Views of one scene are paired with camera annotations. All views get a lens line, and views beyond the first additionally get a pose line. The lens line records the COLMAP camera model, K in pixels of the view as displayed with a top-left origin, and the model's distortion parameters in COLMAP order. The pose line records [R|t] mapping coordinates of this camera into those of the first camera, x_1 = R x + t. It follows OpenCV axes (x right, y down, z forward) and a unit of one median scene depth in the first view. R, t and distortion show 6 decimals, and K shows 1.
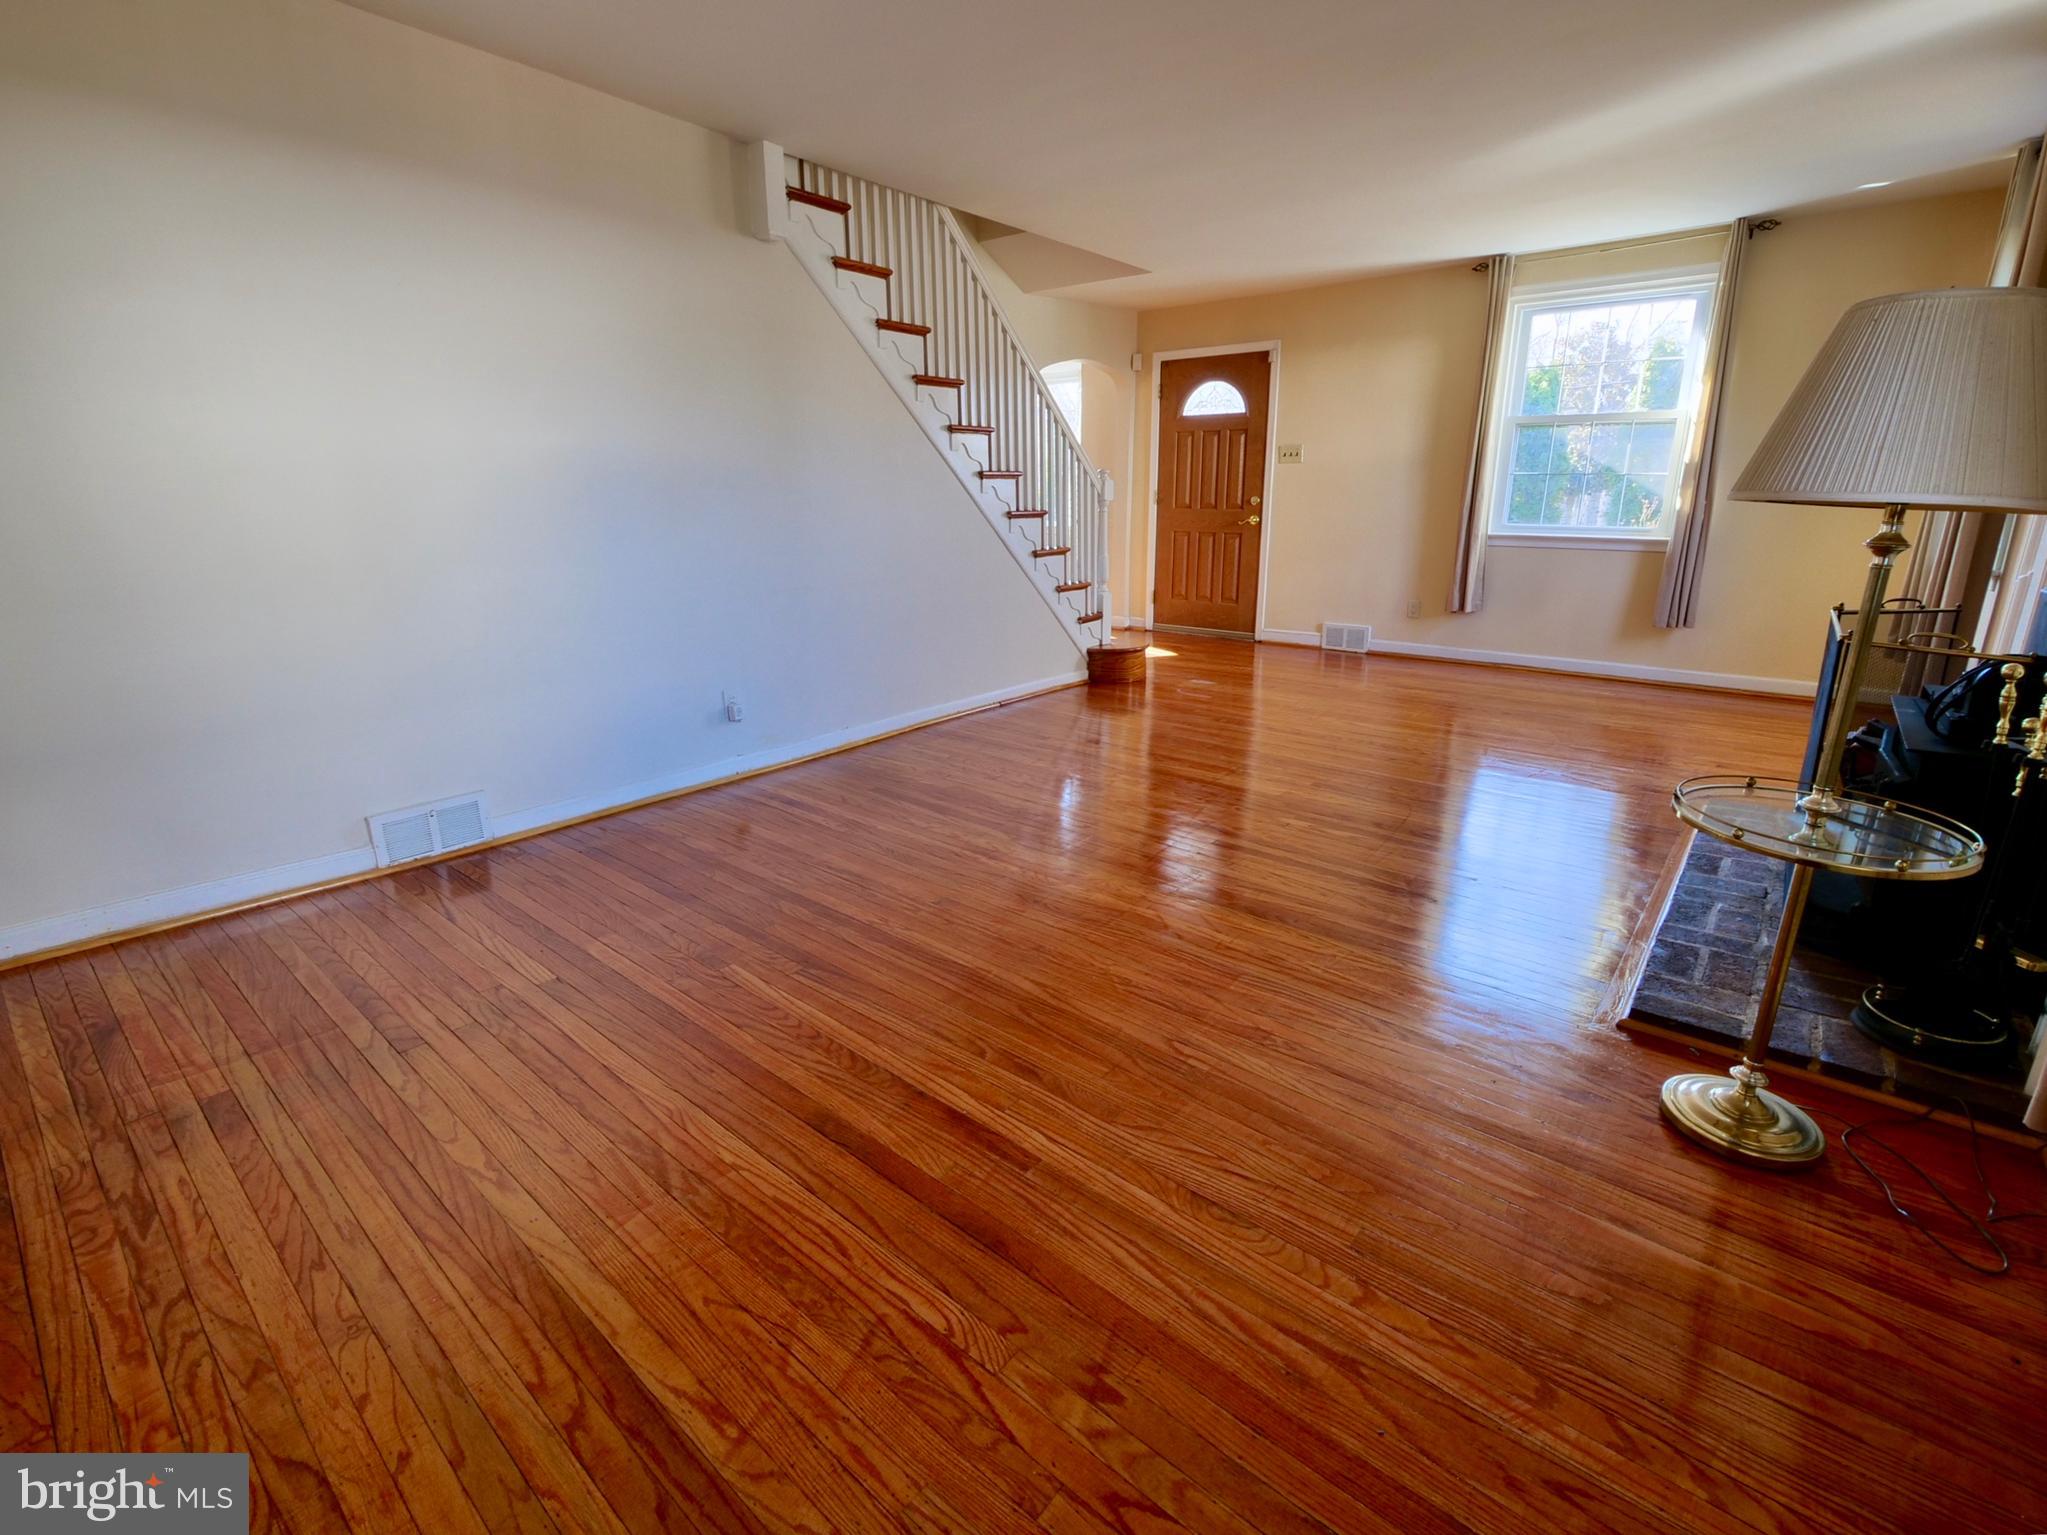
lens RADIAL K [[932.7, 0, 1036.1], [0, 932.7, 731.4], [0, 0, 1]] dist [0.000465, 0.000039]
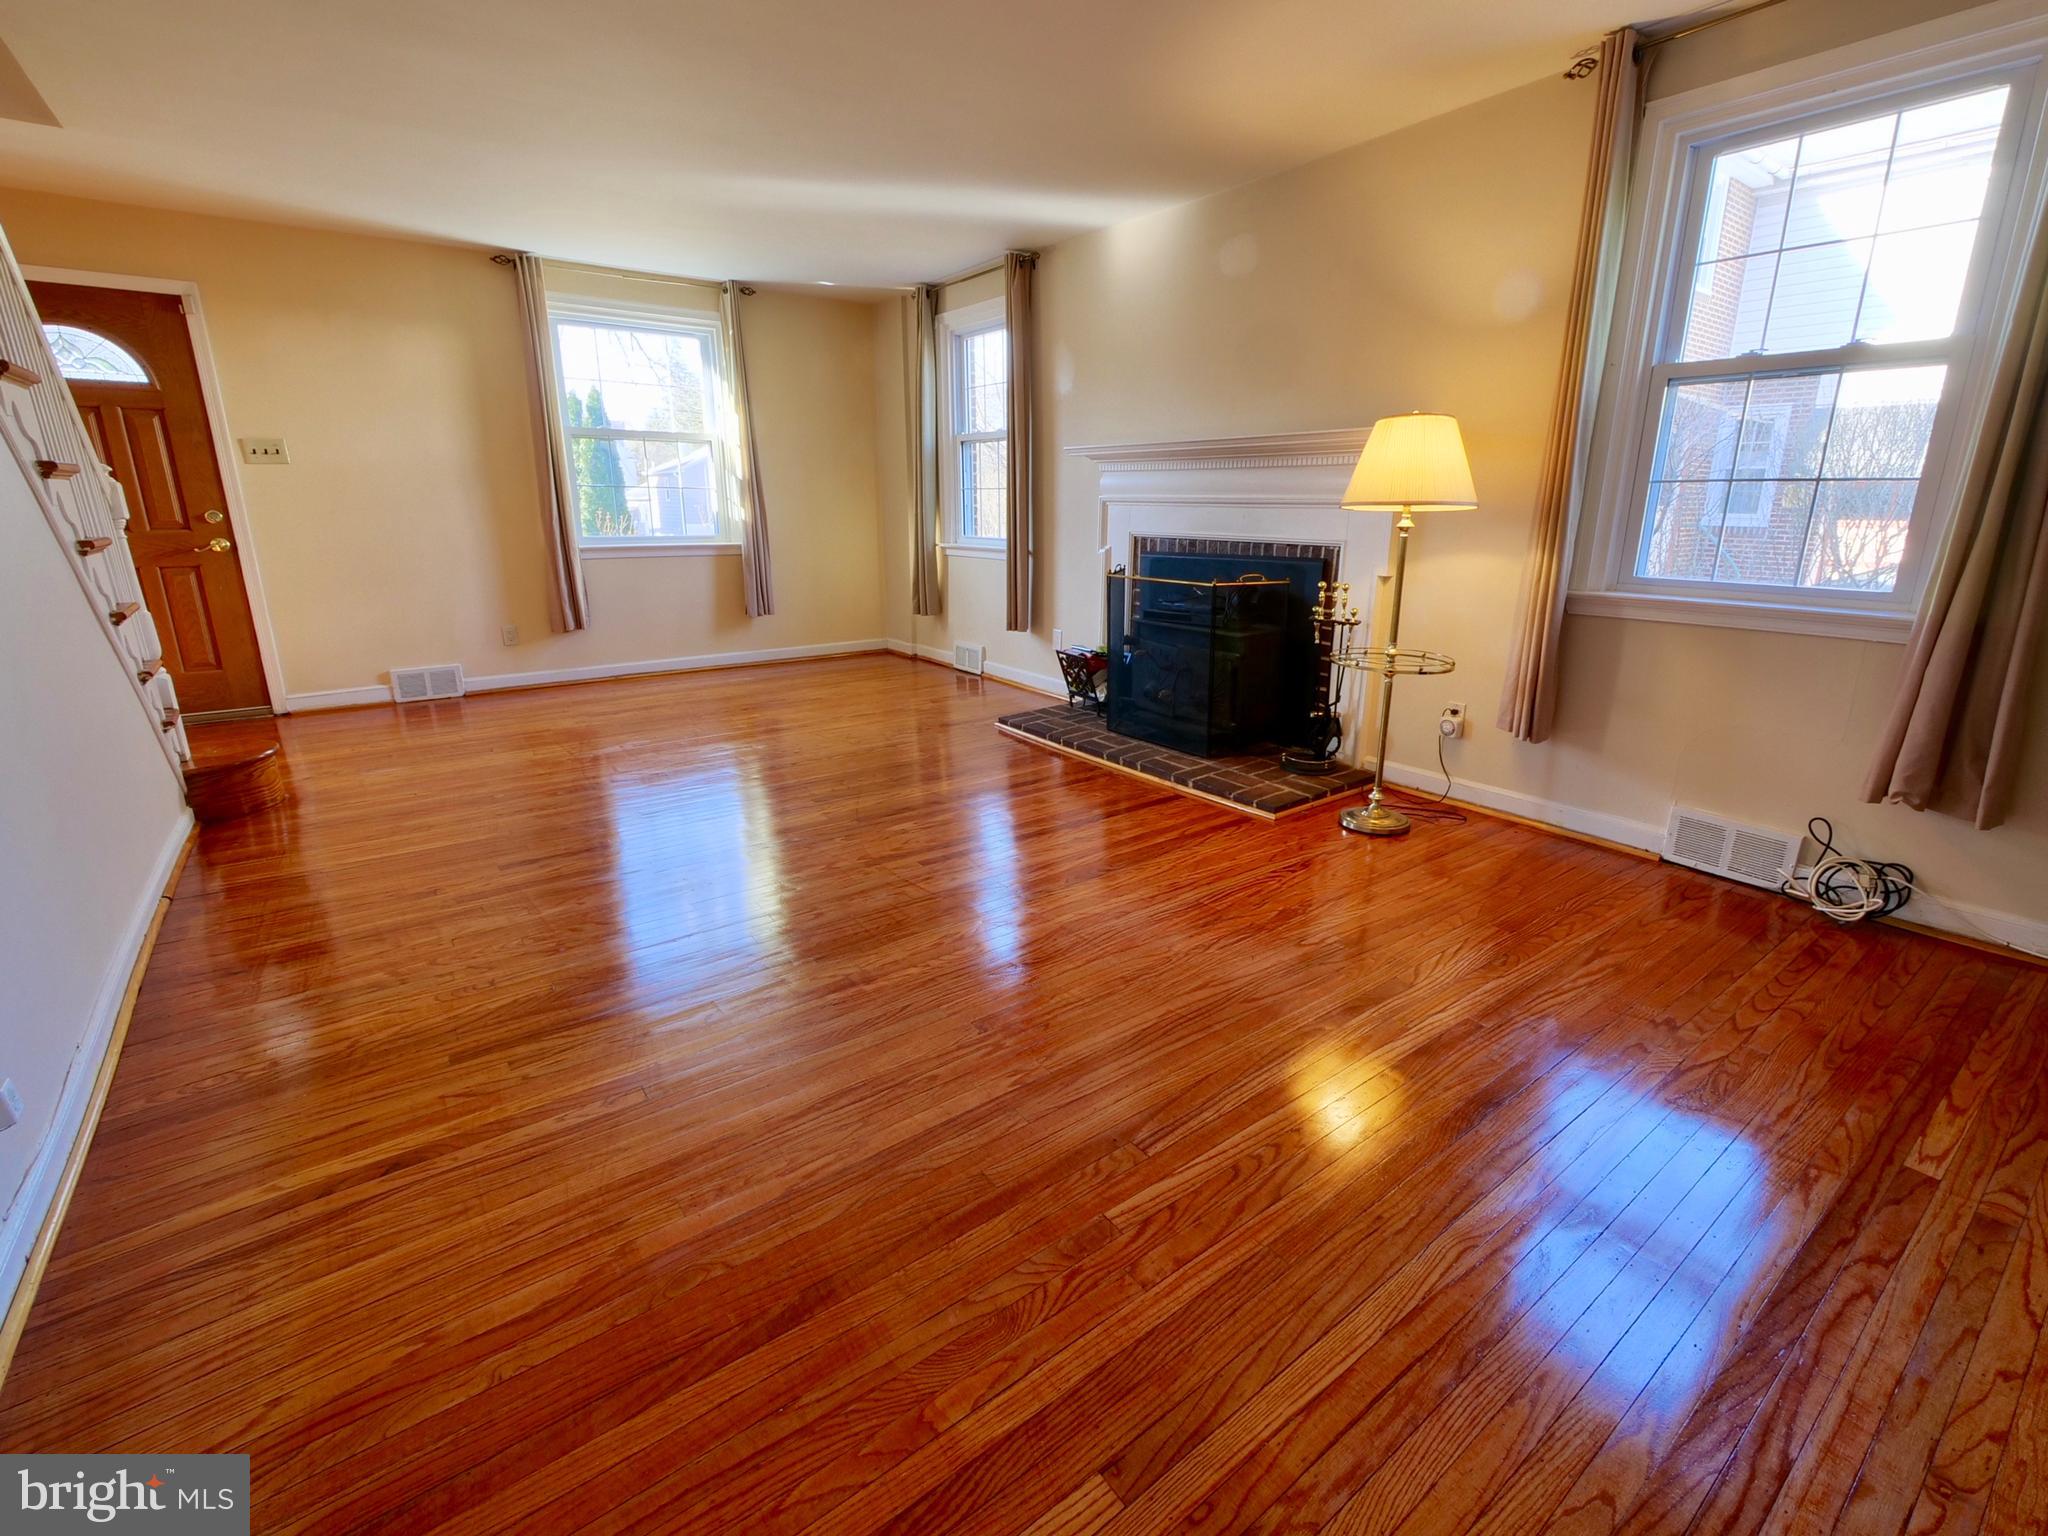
lens RADIAL K [[907.4, 0, 1045.9], [0, 907.4, 742.3], [0, 0, 1]] dist [-0.003216, -0.000295]
pose [[0.225346, -0.245605, 0.942814, -0.396855], [0.242088, 0.951470, 0.189997, -0.092909], [-0.943723, 0.185429, 0.273868, 0.370851]]
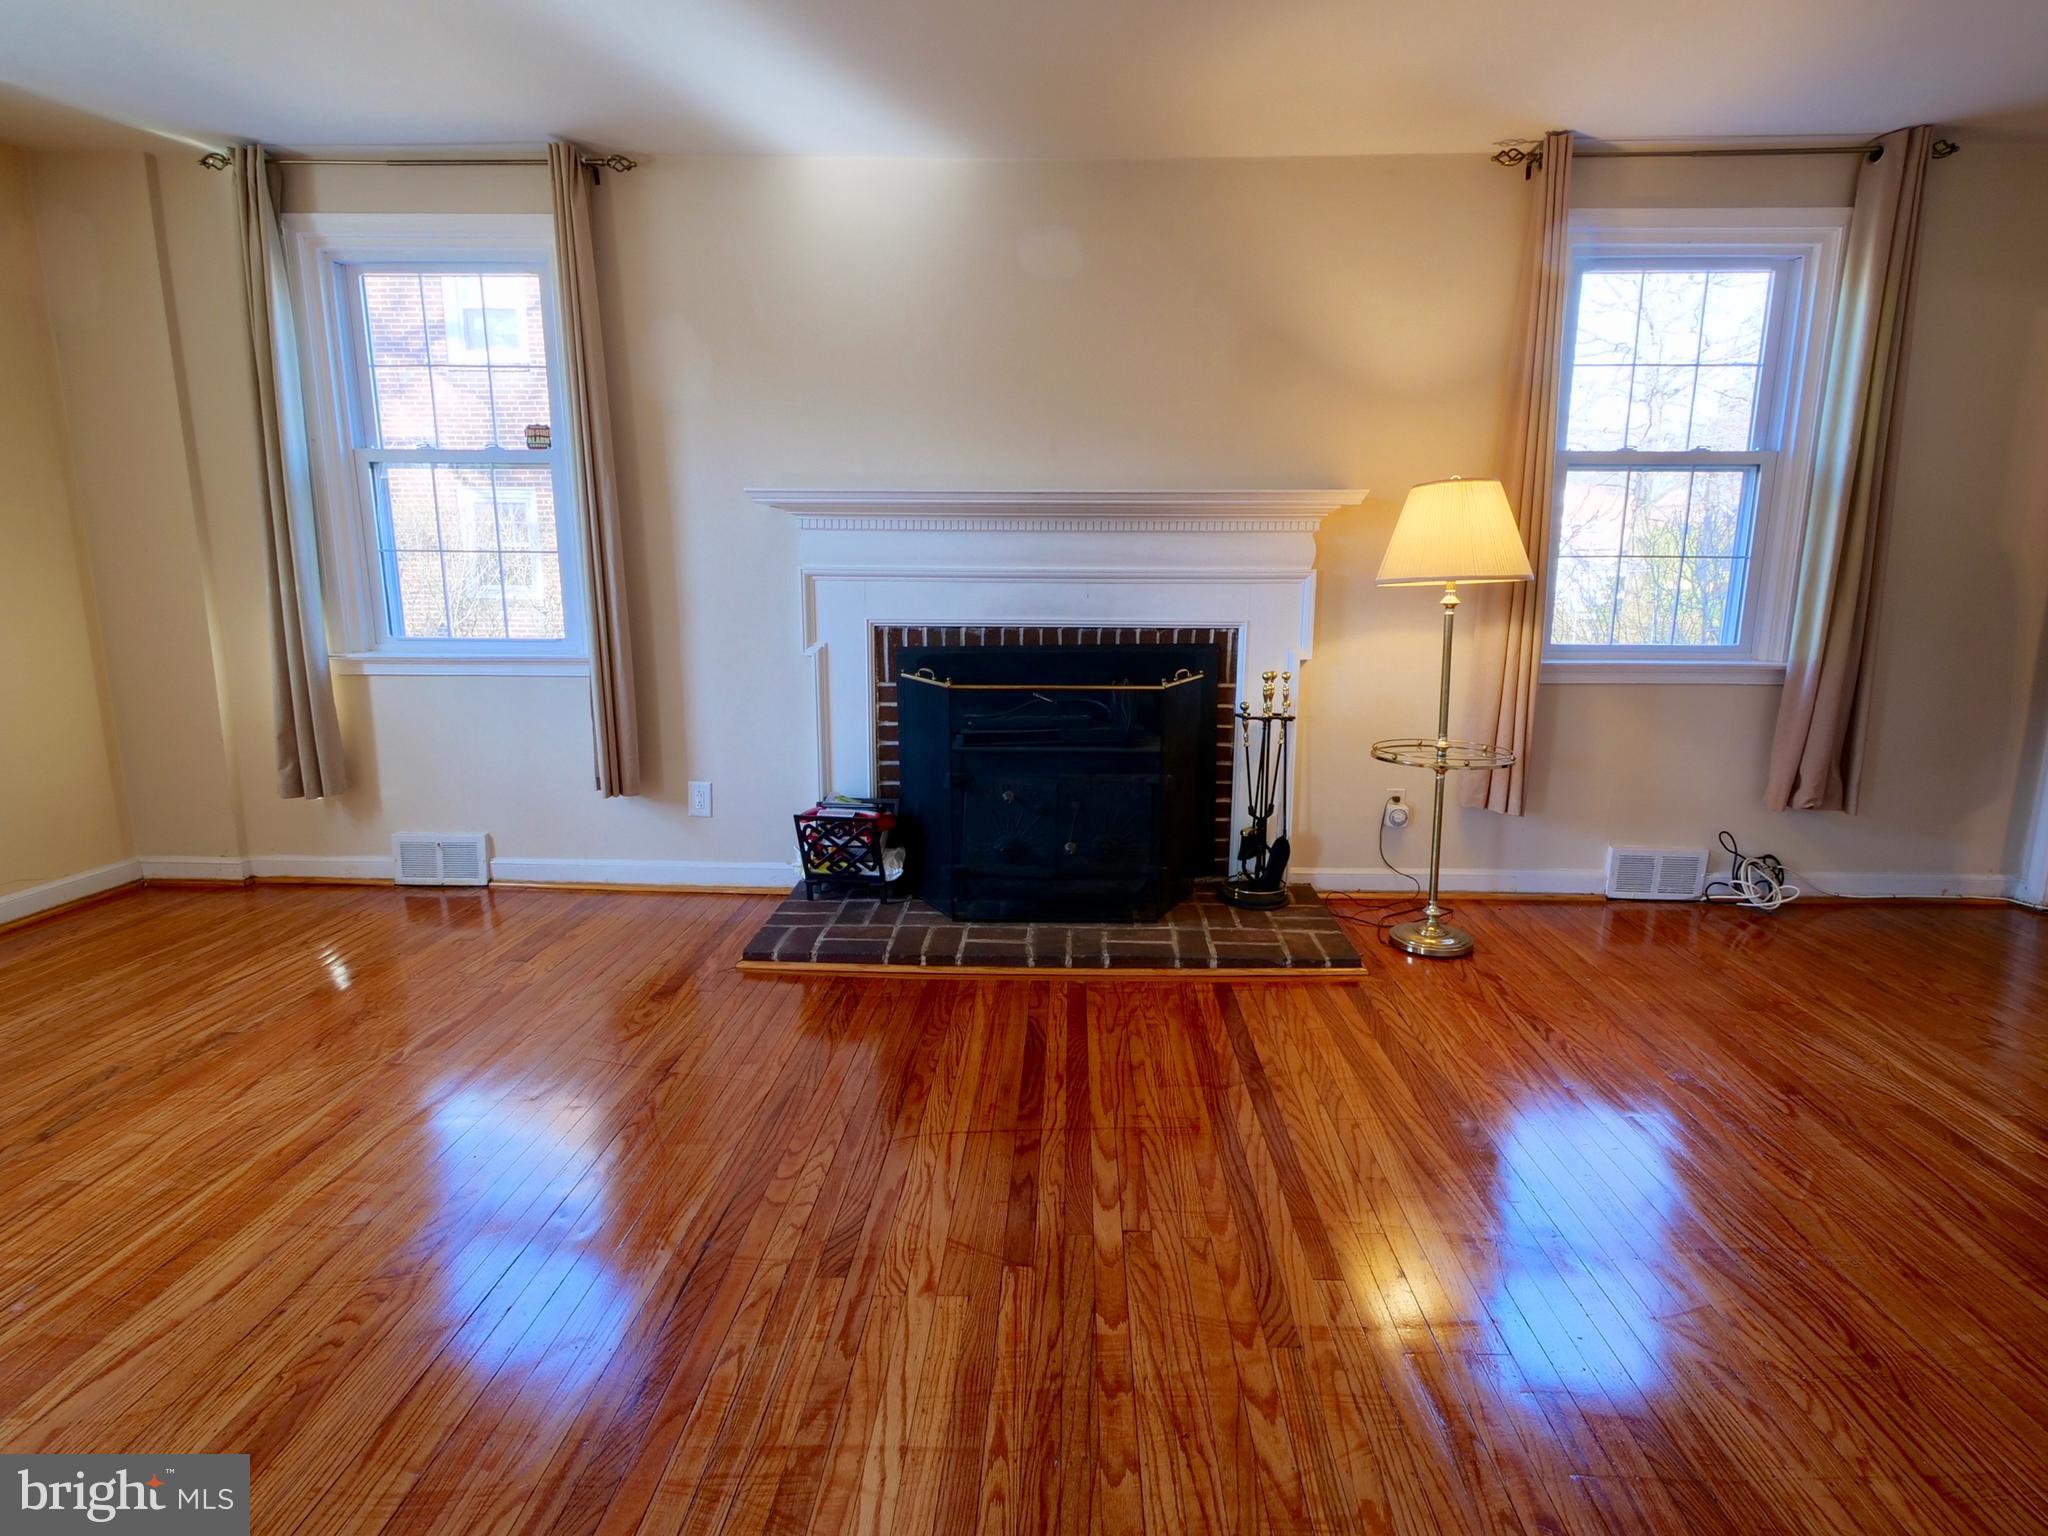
lens RADIAL K [[977.0, 0, 1039.2], [0, 977.0, 748.6], [0, 0, 1]] dist [0.001437, 0.000241]
pose [[-0.618349, -0.134000, 0.774396, -0.046877], [0.198128, 0.926951, 0.318602, -0.207891], [-0.760520, 0.350436, -0.546630, 0.808696]]
